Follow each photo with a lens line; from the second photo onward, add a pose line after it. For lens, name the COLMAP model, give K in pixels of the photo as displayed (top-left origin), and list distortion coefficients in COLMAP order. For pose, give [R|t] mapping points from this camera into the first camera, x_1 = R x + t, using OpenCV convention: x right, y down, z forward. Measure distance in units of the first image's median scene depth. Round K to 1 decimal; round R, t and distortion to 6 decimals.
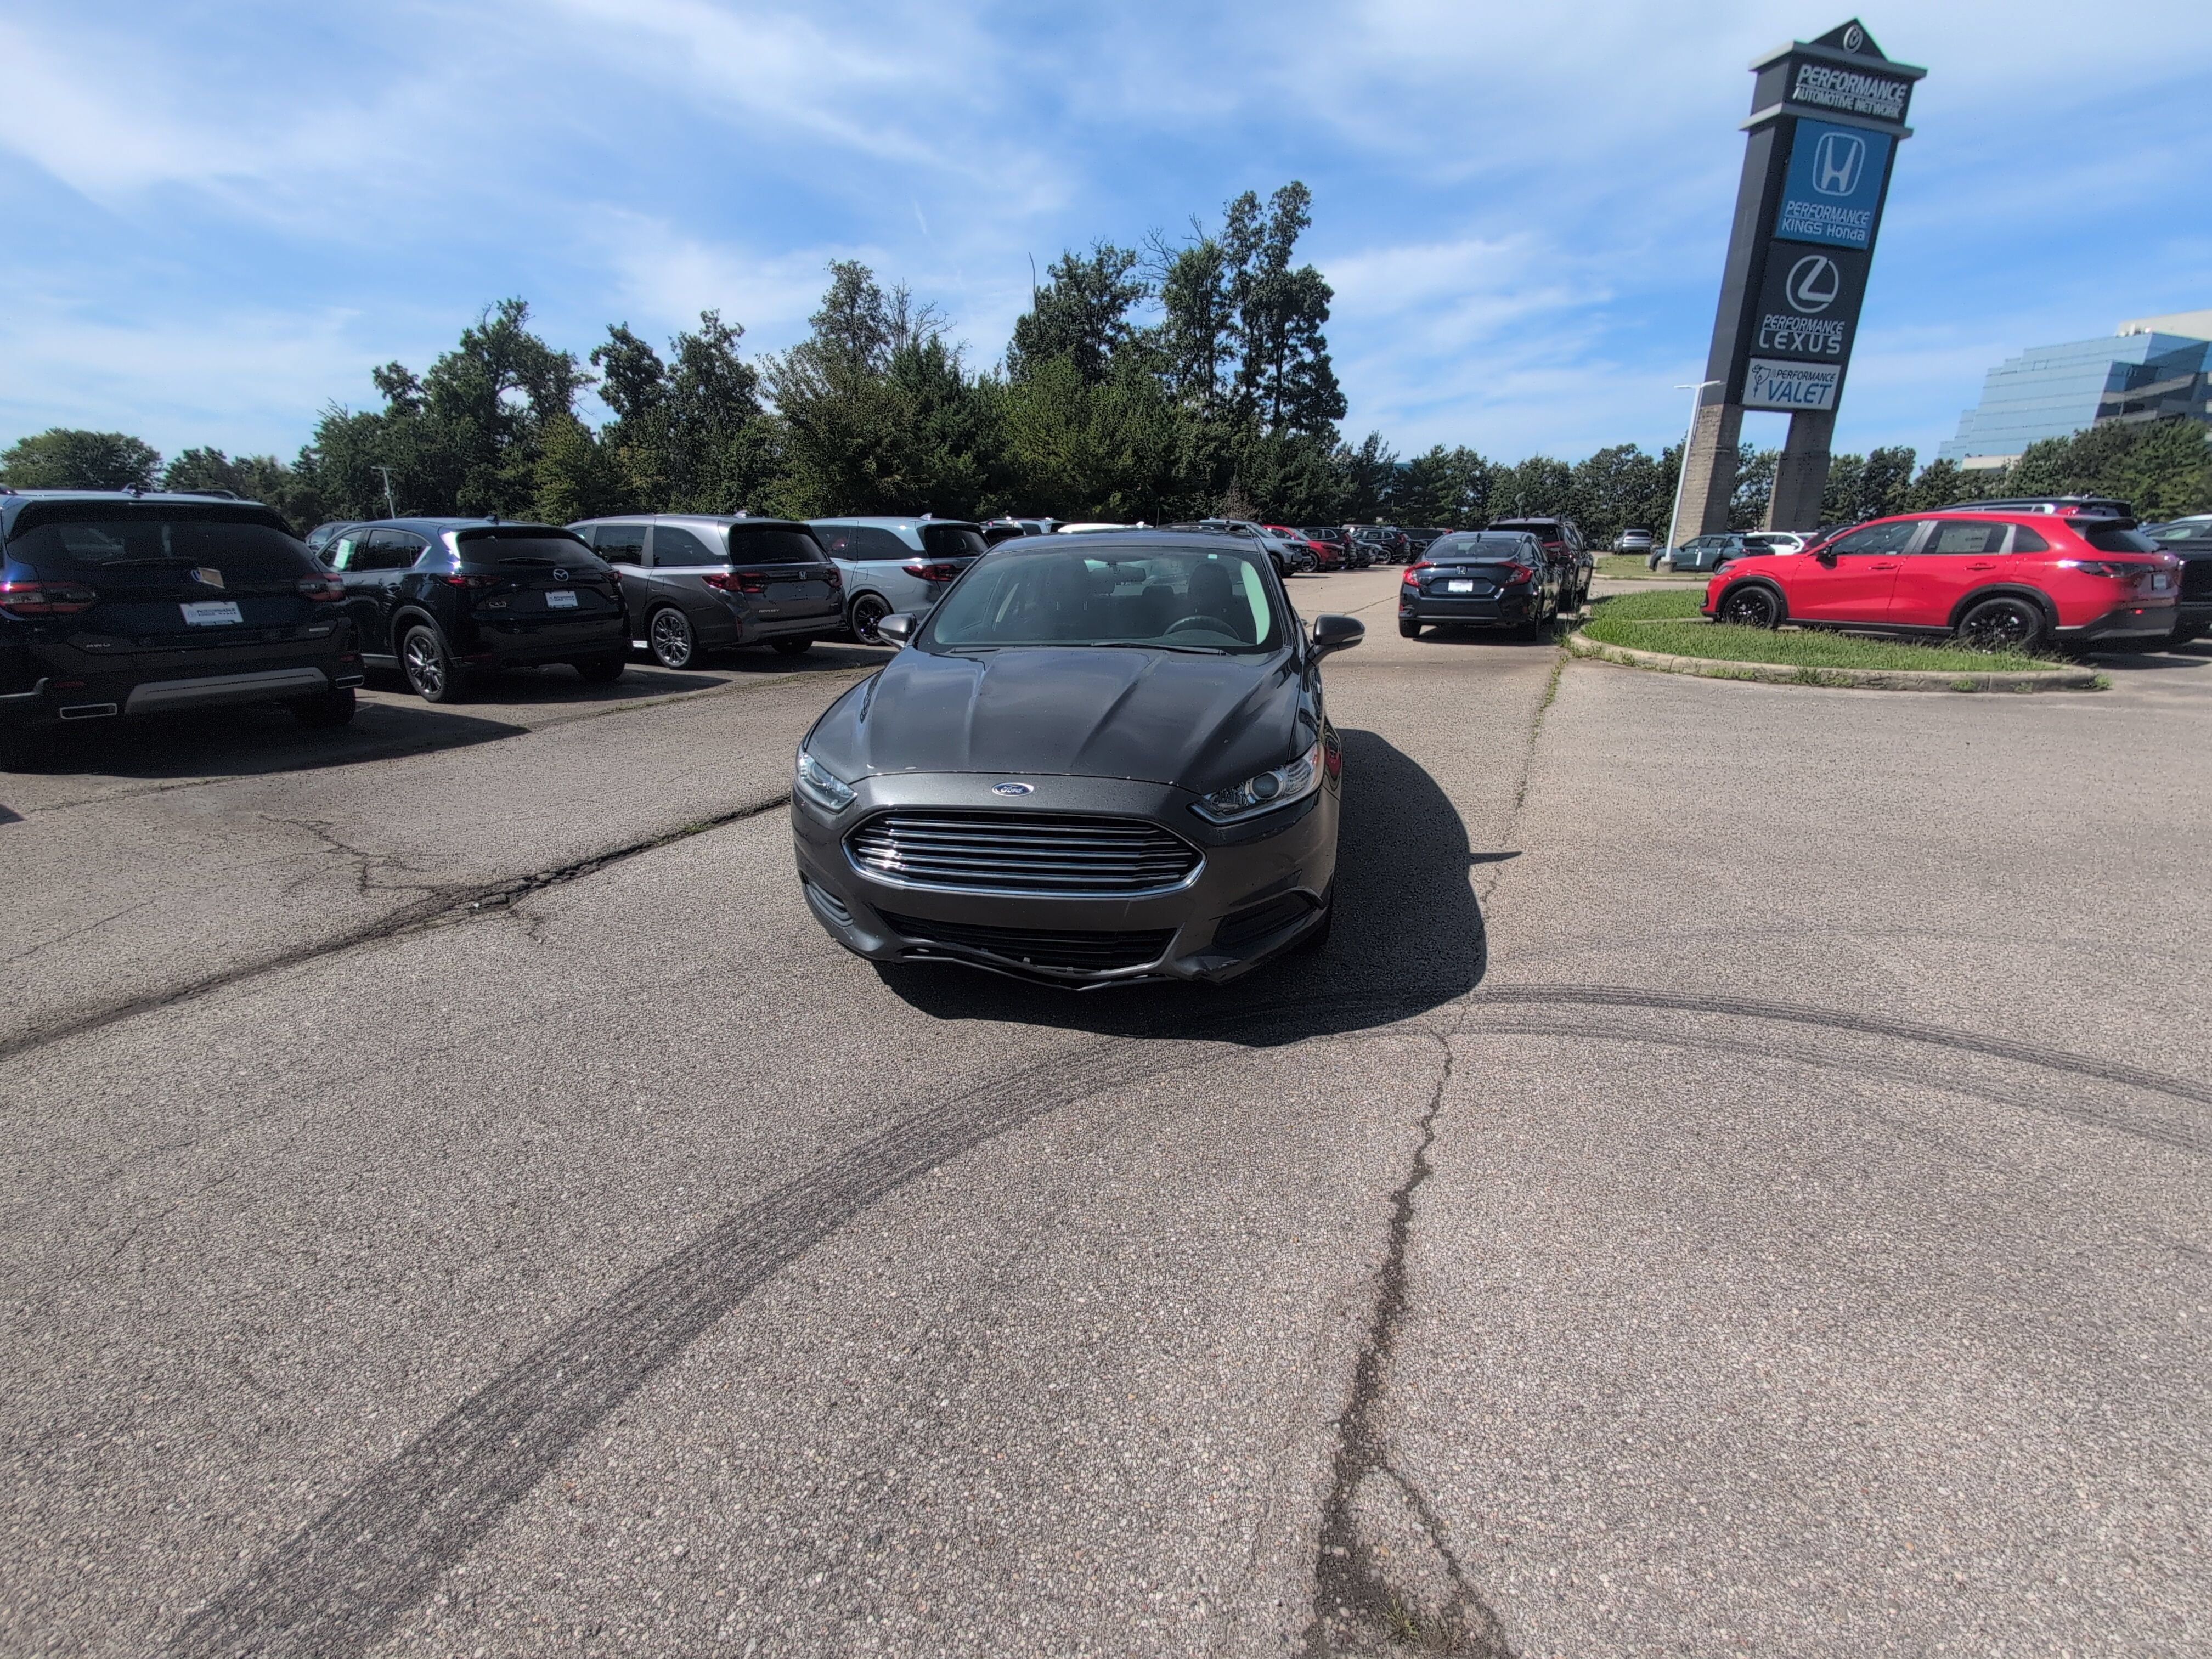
lens RADIAL K [[939.0, 0, 1108.7], [0, 939.0, 834.2], [0, 0, 1]] dist [-0.000728, 0.000465]
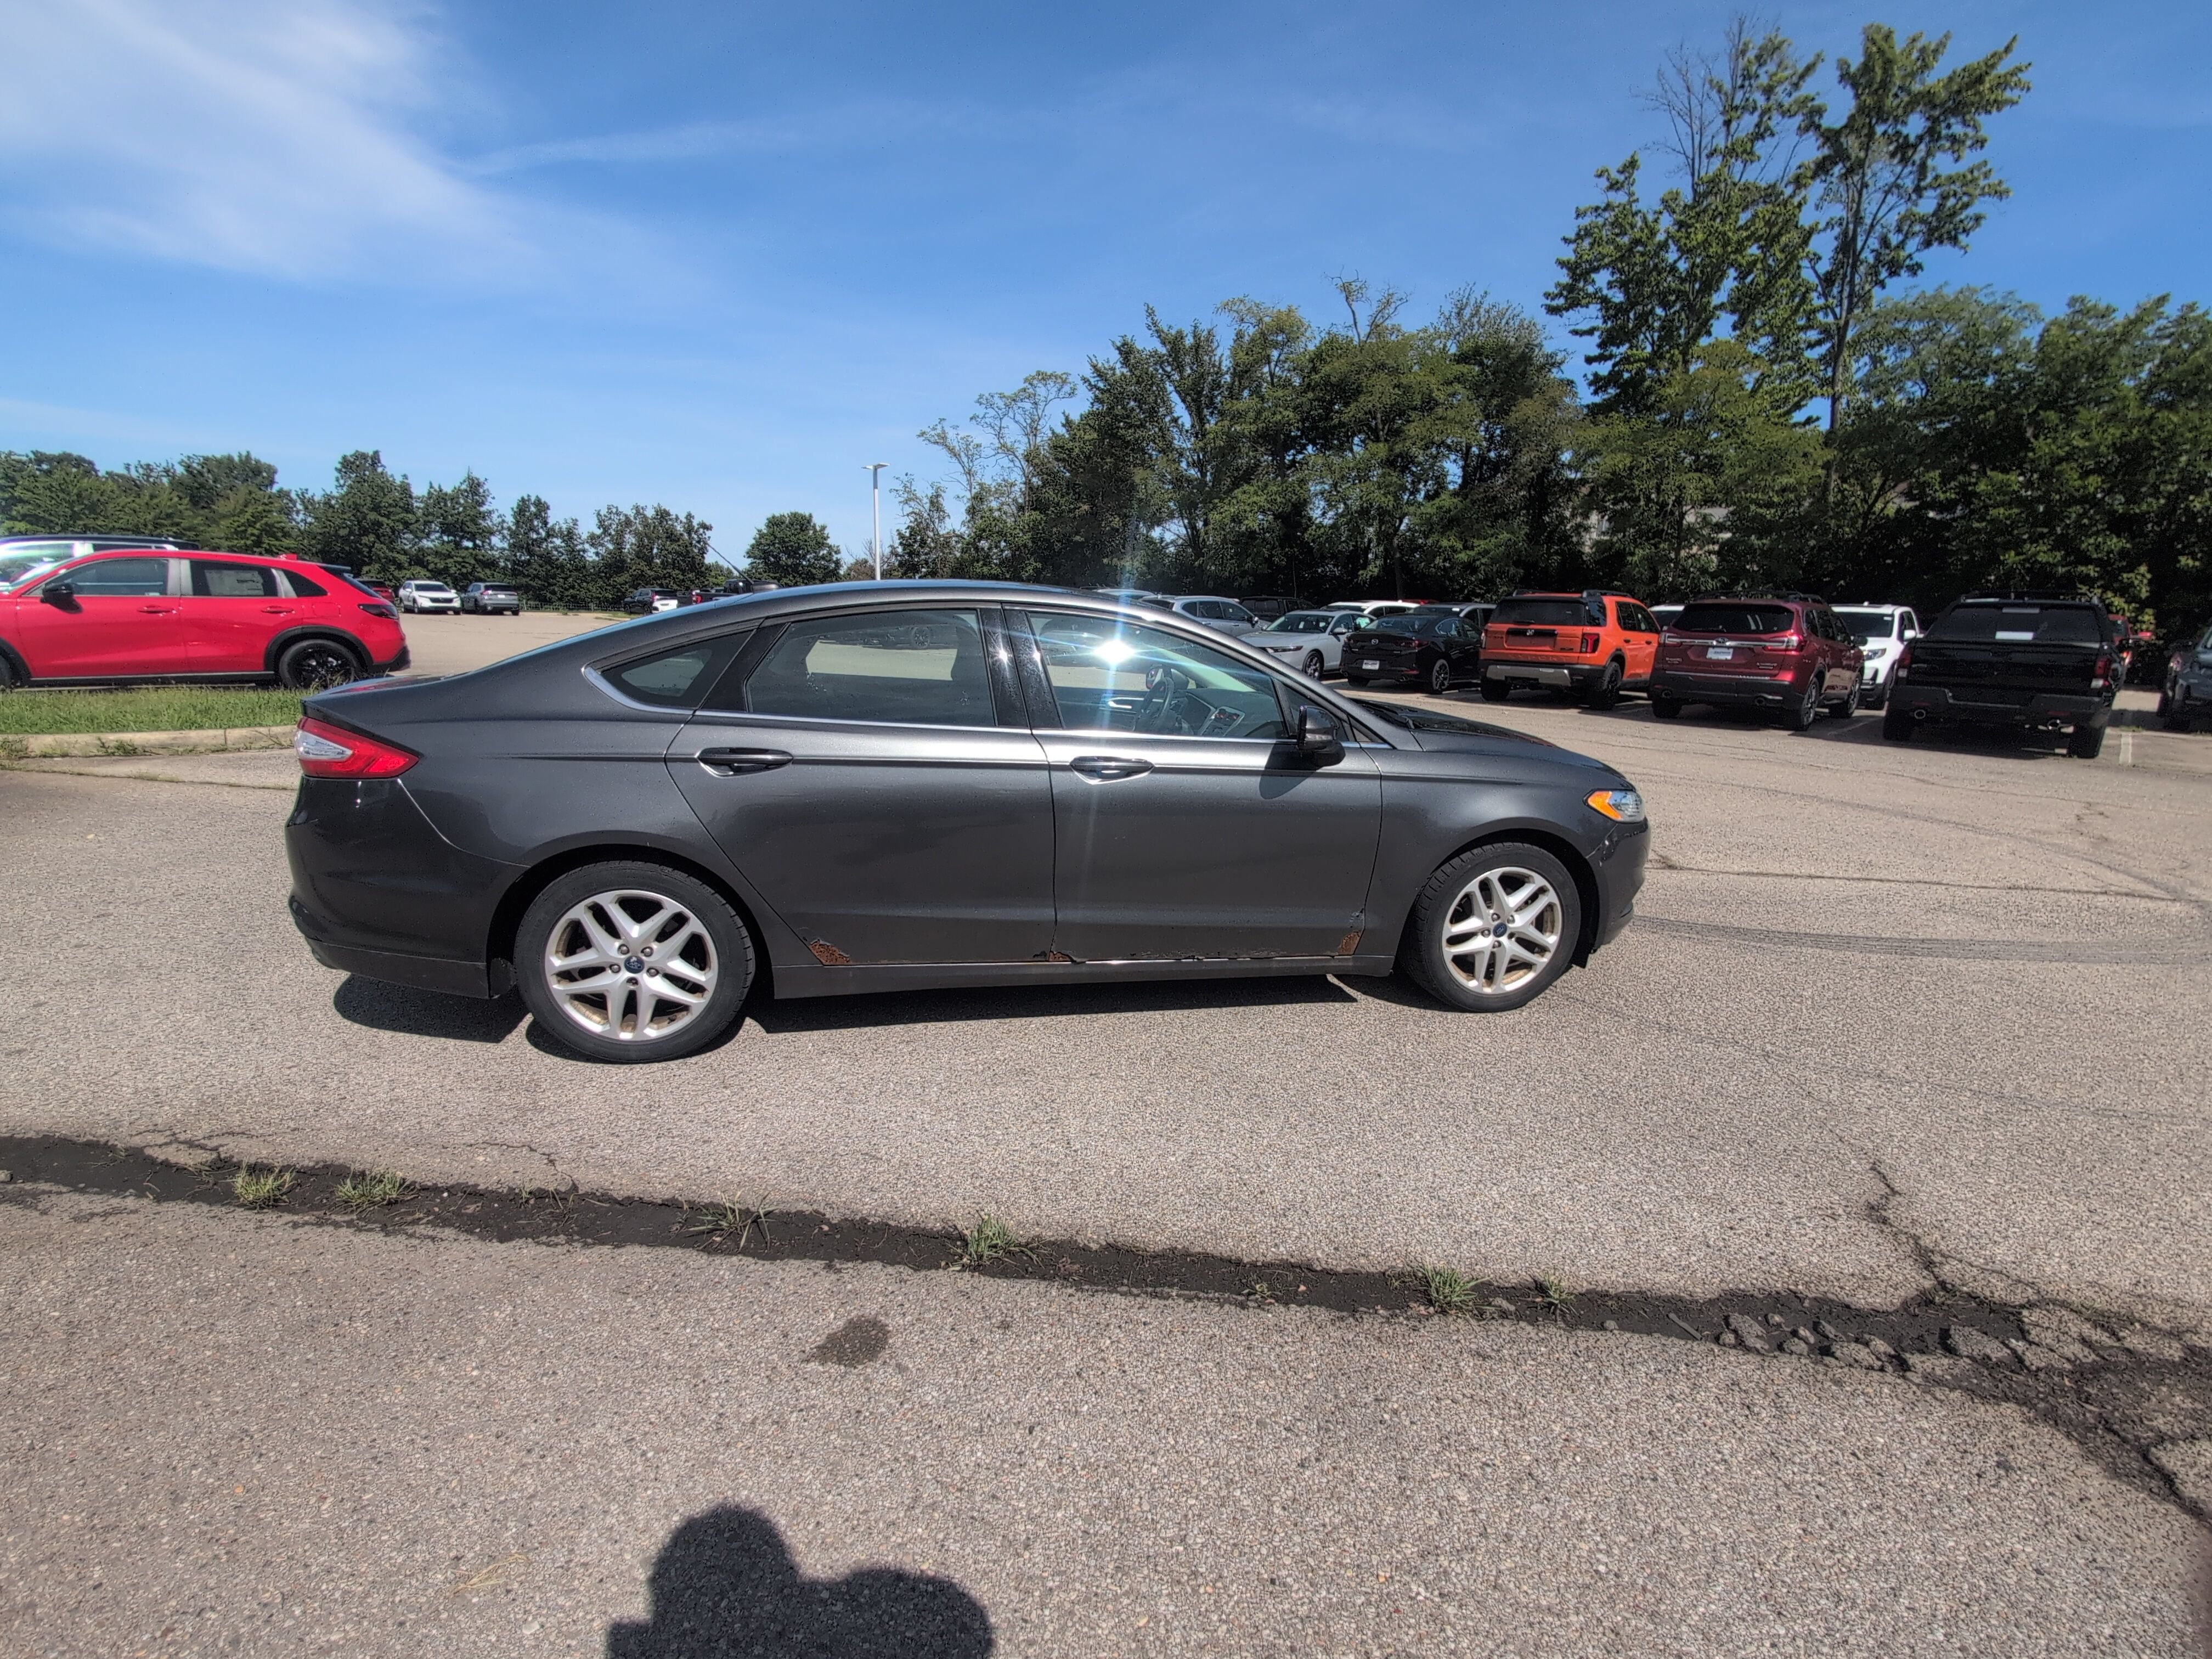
lens RADIAL K [[939.0, 0, 1104.9], [0, 939.0, 836.7], [0, 0, 1]] dist [-0.000728, 0.000465]
pose [[-0.348900, -0.227361, 0.909162, -0.051064], [0.251815, 0.911703, 0.324633, -0.025491], [-0.902695, 0.342205, -0.260840, 0.083798]]
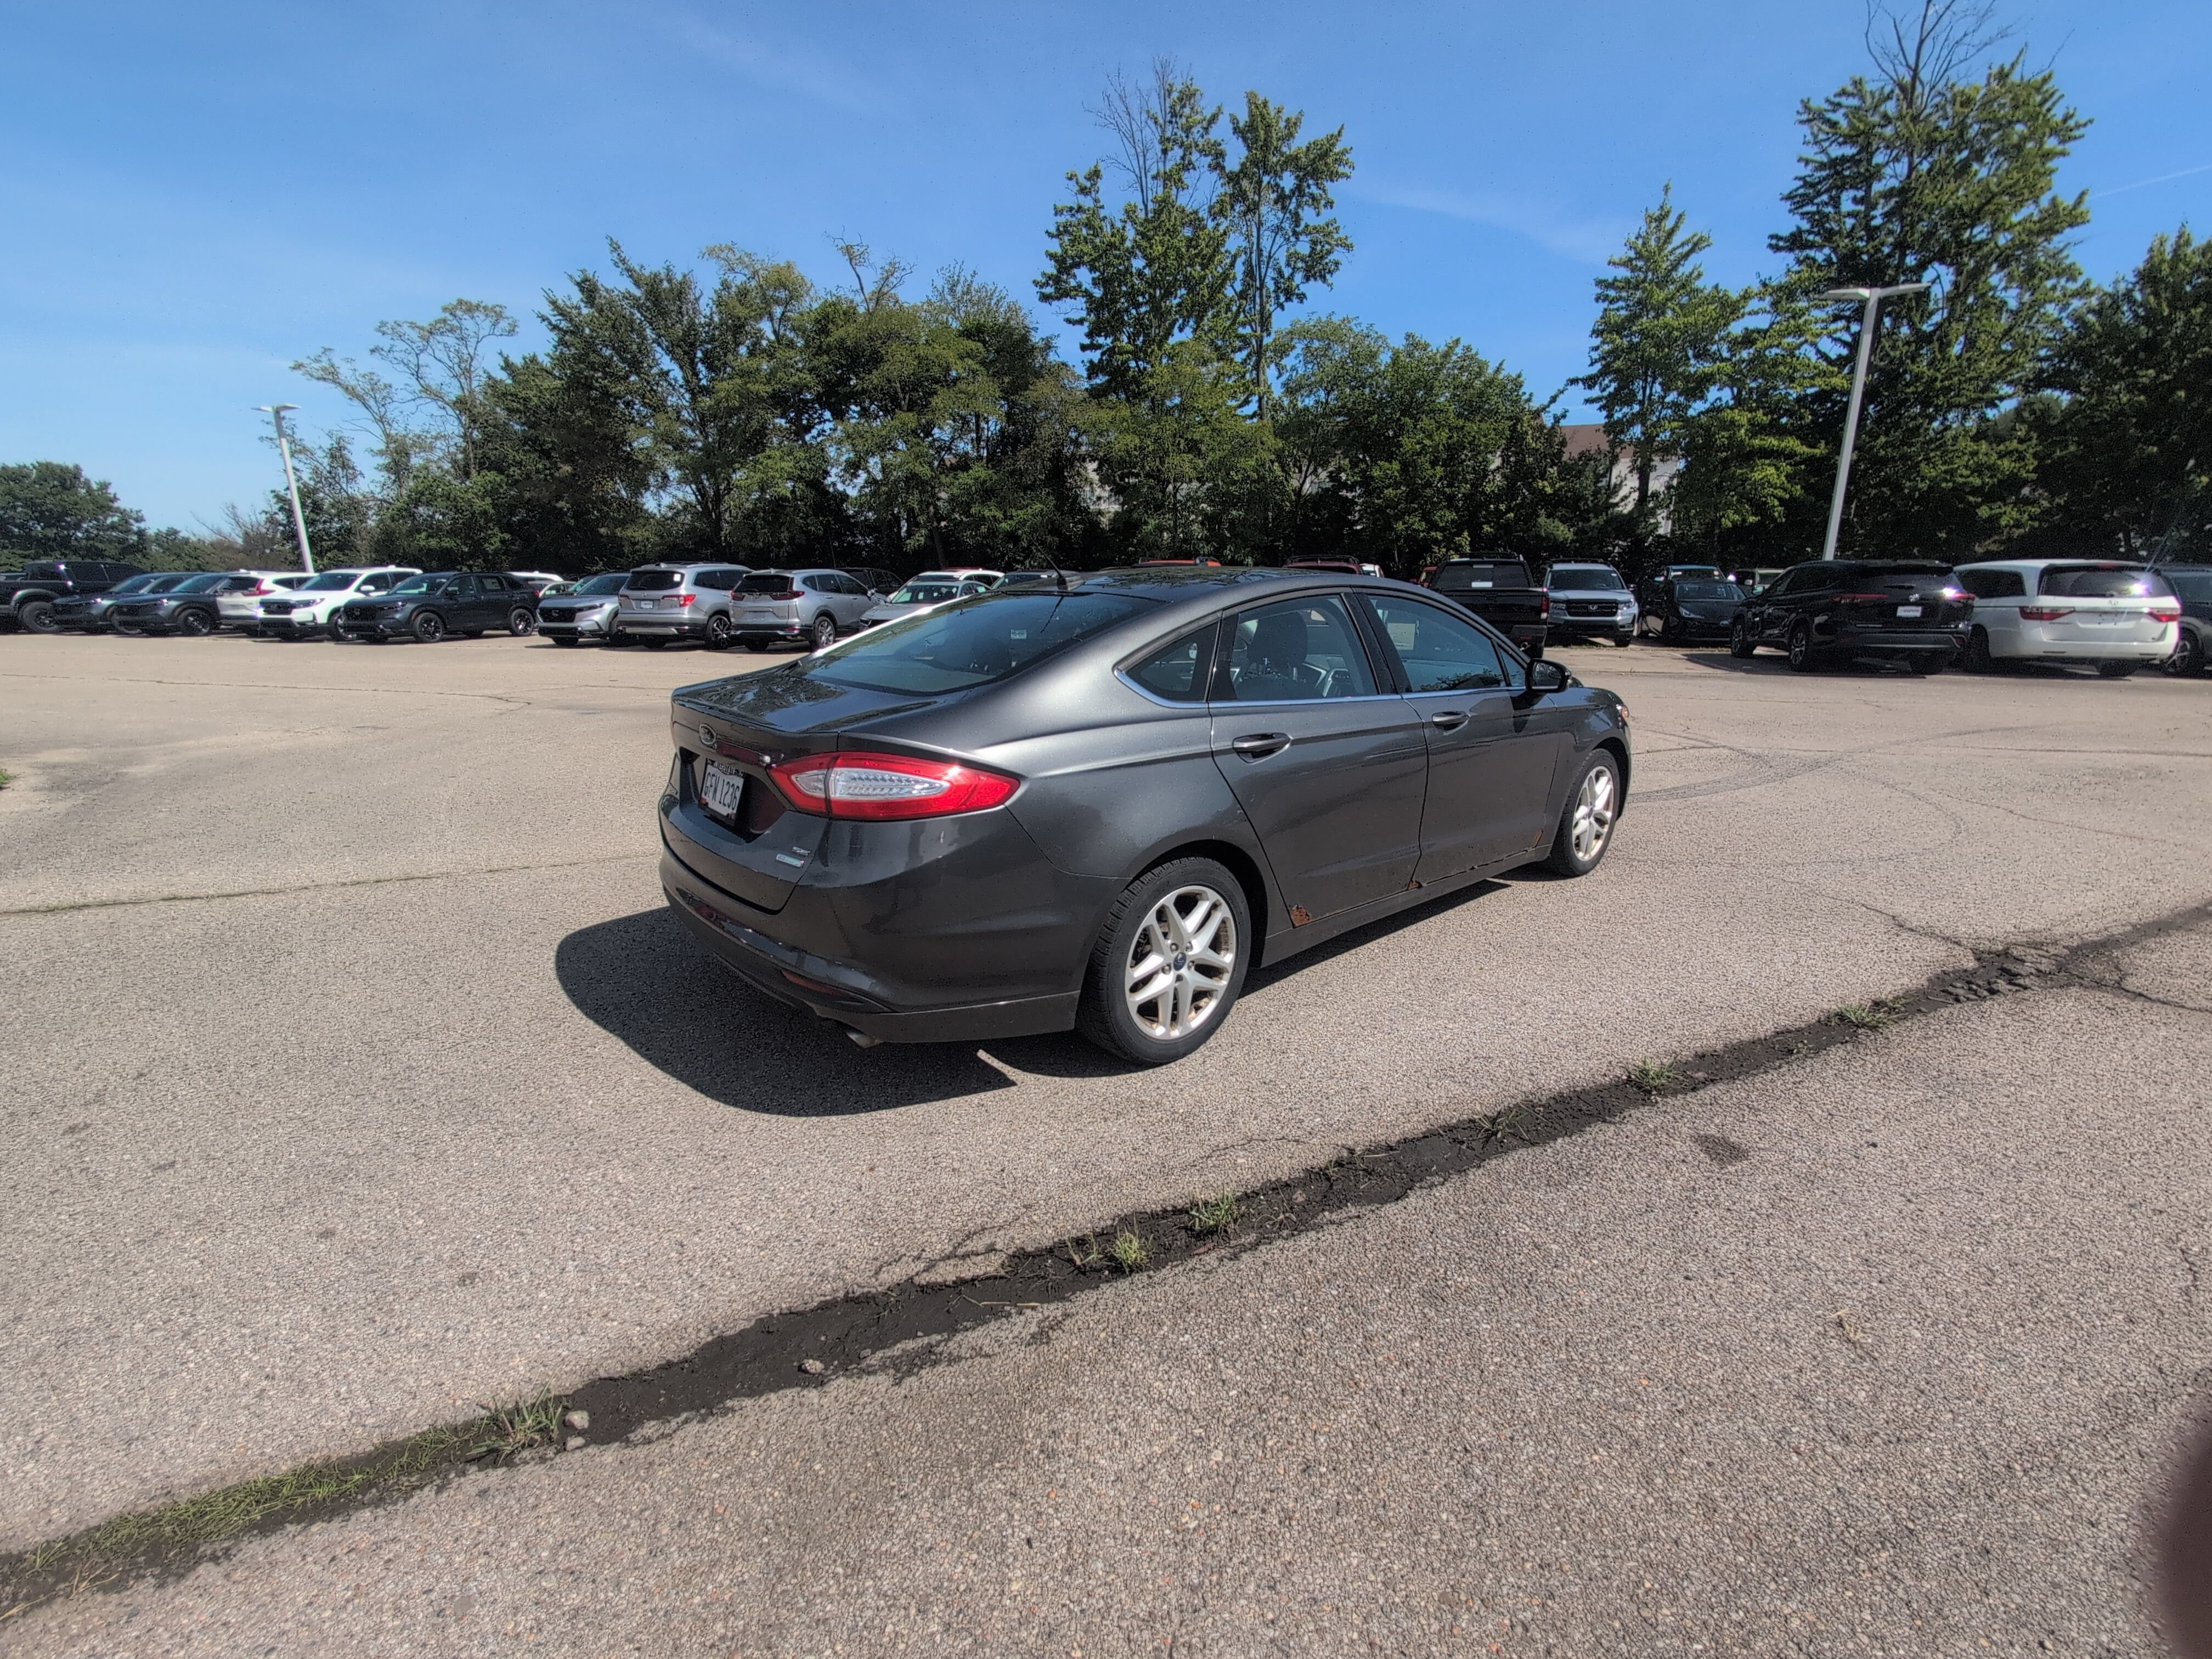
lens RADIAL K [[939.0, 0, 1104.7], [0, 939.0, 835.4], [0, 0, 1]] dist [-0.000728, 0.000465]
pose [[-0.768658, -0.160324, 0.619243, -0.029969], [0.194677, 0.863524, 0.465218, -0.036847], [-0.609316, 0.478146, -0.632543, 0.118978]]
